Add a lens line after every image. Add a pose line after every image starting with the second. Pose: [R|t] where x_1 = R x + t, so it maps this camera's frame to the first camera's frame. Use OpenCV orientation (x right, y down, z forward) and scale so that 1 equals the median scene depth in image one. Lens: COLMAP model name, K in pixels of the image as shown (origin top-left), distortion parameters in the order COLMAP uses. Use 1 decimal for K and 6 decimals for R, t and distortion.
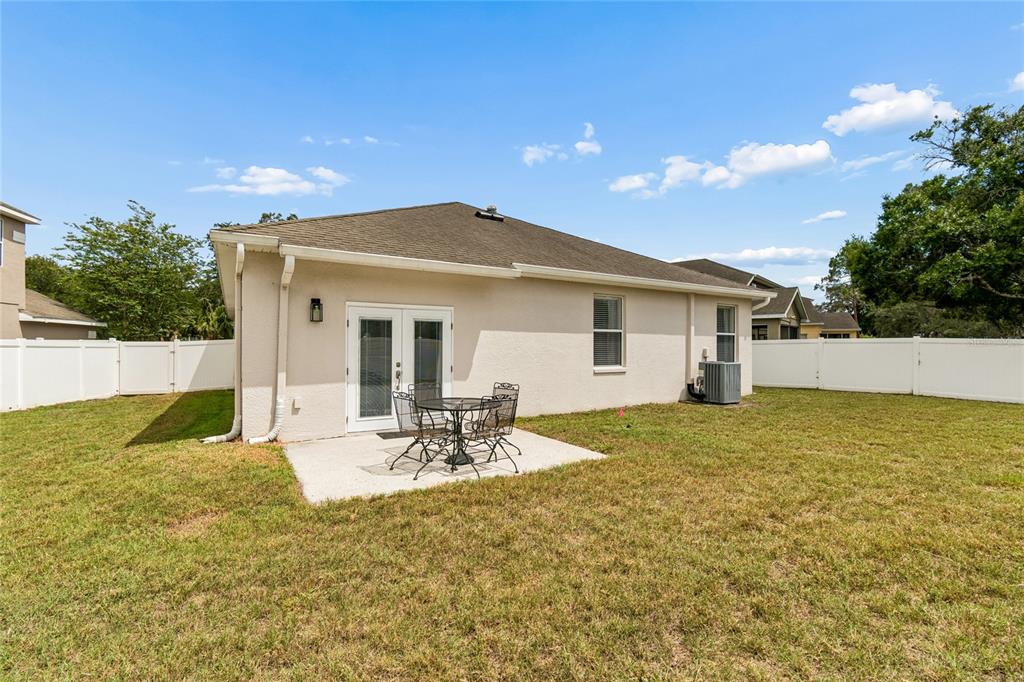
lens RADIAL K [[451.5, 0, 514.9], [0, 451.5, 347.1], [0, 0, 1]] dist [-0.003033, -0.000348]
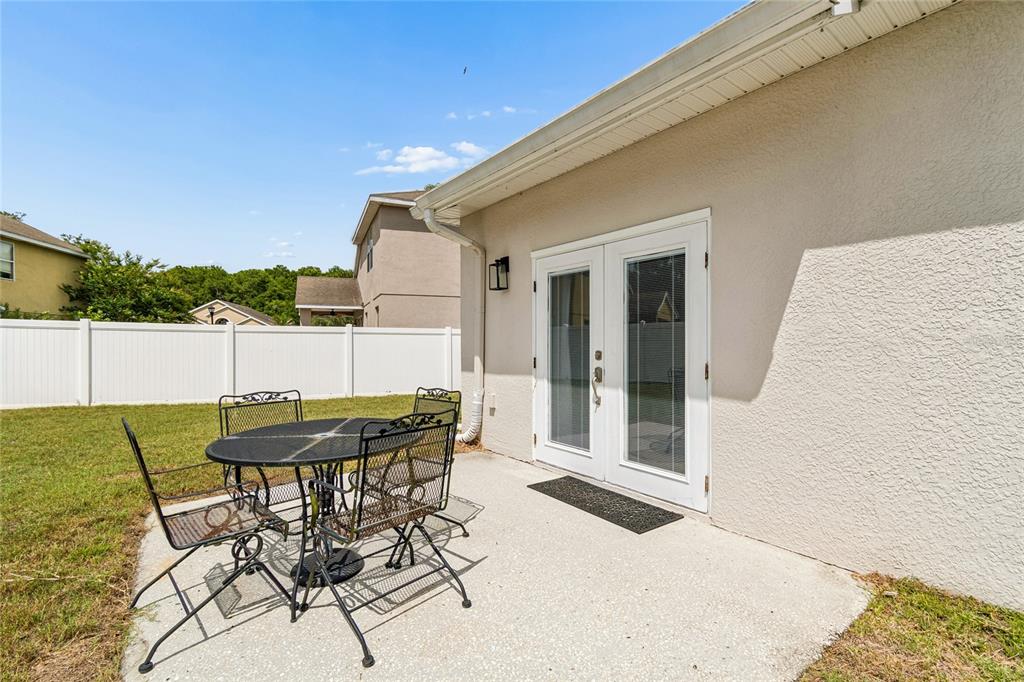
lens RADIAL K [[443.9, 0, 512.0], [0, 443.9, 341.0], [0, 0, 1]] dist [0.000930, 0.000050]
pose [[0.114971, -0.001785, -0.993367, 0.165049], [0.013925, 0.999903, -0.000185, 0.015723], [0.993271, -0.013812, 0.114985, 0.614120]]
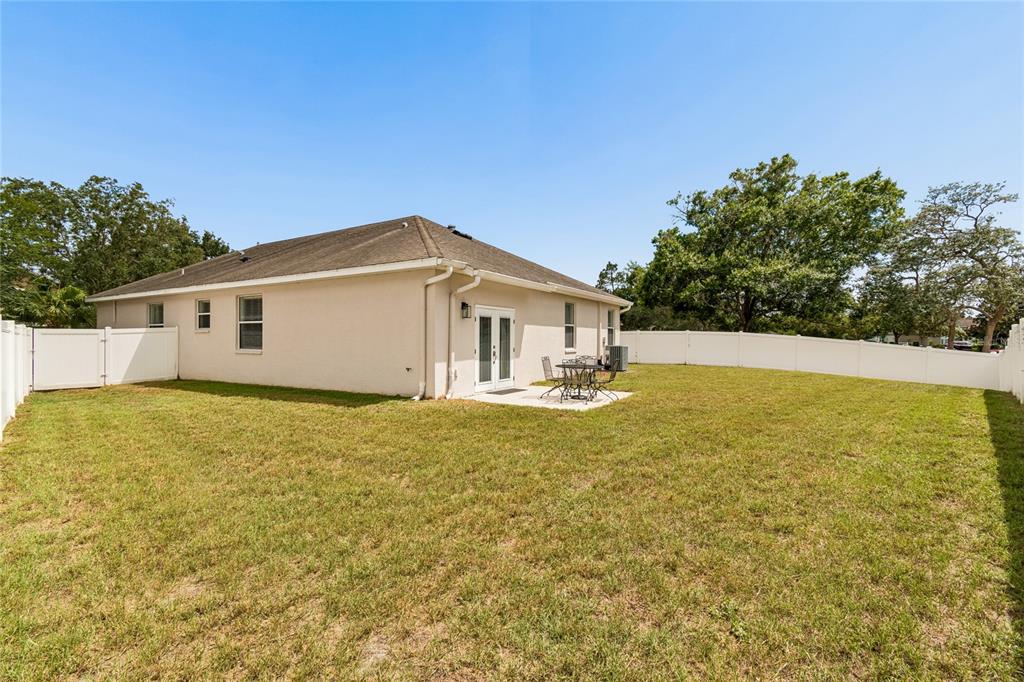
lens RADIAL K [[443.9, 0, 512.0], [0, 443.9, 341.0], [0, 0, 1]] dist [0.000930, 0.000050]
pose [[0.884925, -0.003088, 0.465723, -0.647046], [-0.001175, 0.999960, 0.008862, 0.004163], [-0.465732, -0.008390, 0.884886, -0.238857]]
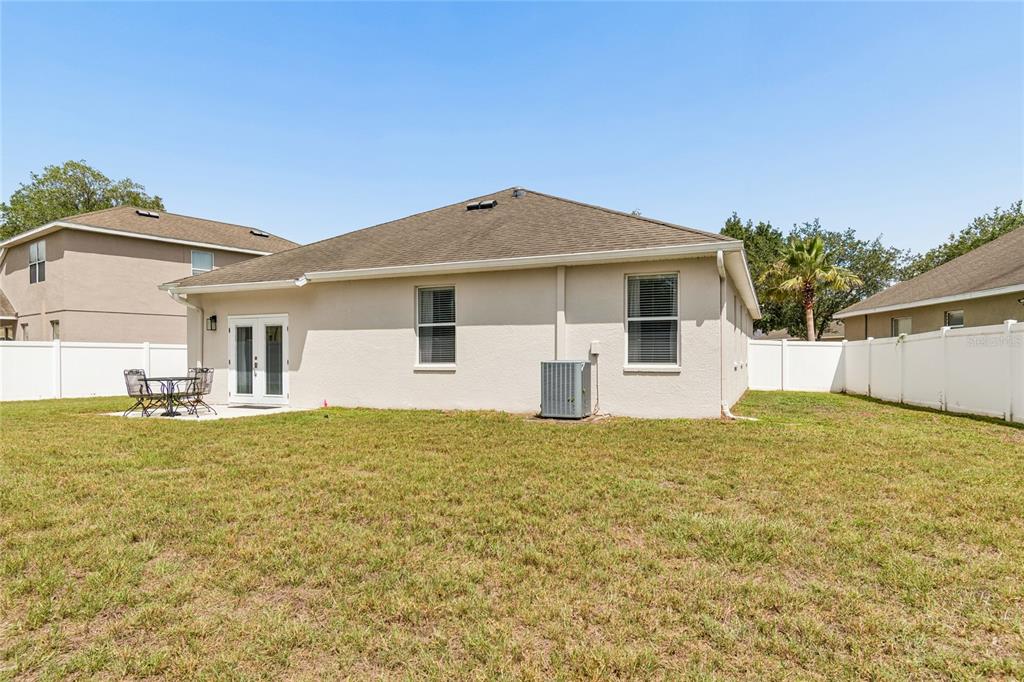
lens RADIAL K [[627.7, 0, 511.9], [0, 627.7, 363.2], [0, 0, 1]] dist [-0.000195, -0.001944]
pose [[0.581386, 0.006906, -0.813599, 1.294908], [0.009460, 0.999839, 0.015247, 0.023326], [0.813573, -0.016561, 0.581227, 0.374254]]
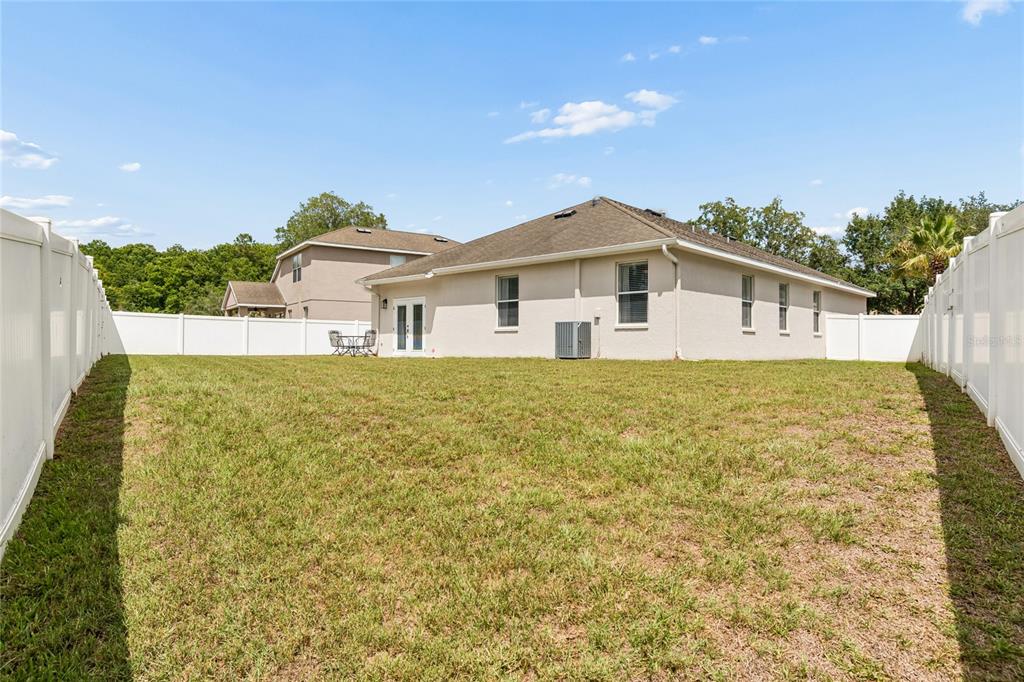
lens RADIAL K [[632.5, 0, 512.0], [0, 632.5, 341.0], [0, 0, 1]] dist [0.002876, 0.000705]
pose [[0.274143, -0.010138, -0.961636, 2.002846], [0.004543, 0.999947, -0.009247, 0.101574], [0.961678, -0.001834, 0.274174, 0.474158]]
